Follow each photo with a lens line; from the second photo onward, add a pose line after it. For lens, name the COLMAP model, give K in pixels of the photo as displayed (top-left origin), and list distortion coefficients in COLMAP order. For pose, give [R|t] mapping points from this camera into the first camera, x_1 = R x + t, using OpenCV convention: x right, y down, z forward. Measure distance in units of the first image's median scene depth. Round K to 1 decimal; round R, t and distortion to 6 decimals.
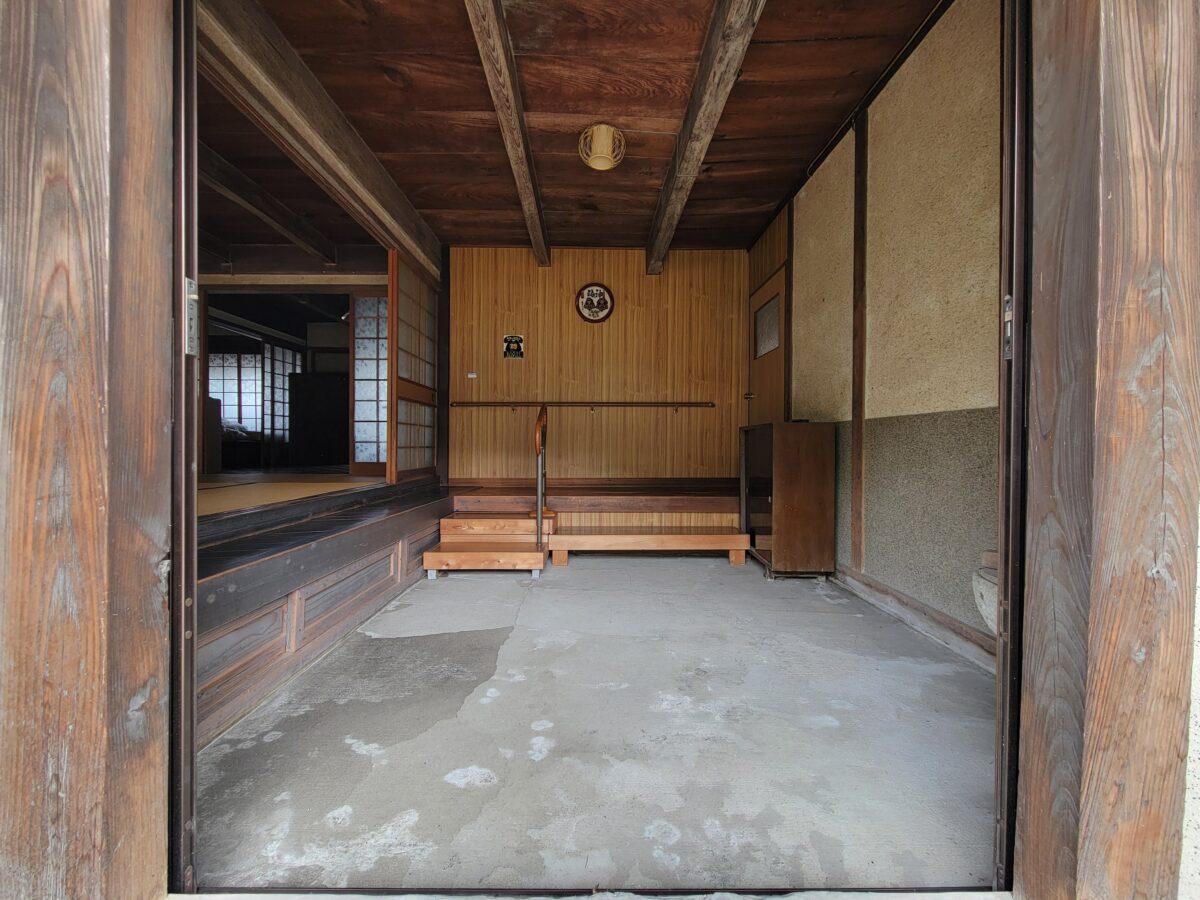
lens RADIAL K [[488.7, 0, 598.6], [0, 488.7, 447.3], [0, 0, 1]] dist [0.004849, -0.003352]
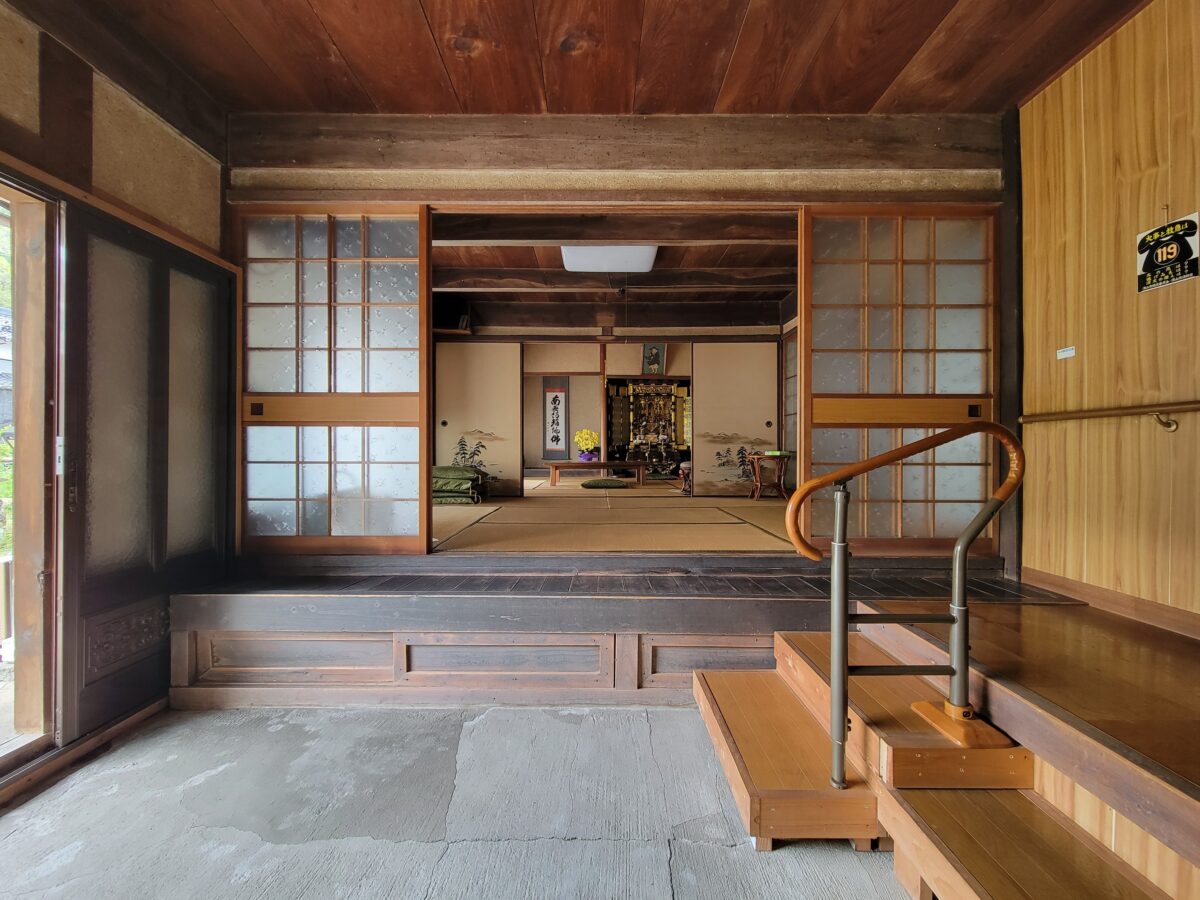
lens RADIAL K [[488.7, 0, 598.6], [0, 488.7, 447.3], [0, 0, 1]] dist [0.004849, -0.003352]
pose [[-0.010418, -0.005466, -0.999931, 0.203478], [-0.005978, 0.999968, -0.005404, -0.053915], [0.999928, 0.005921, -0.010451, 0.572447]]
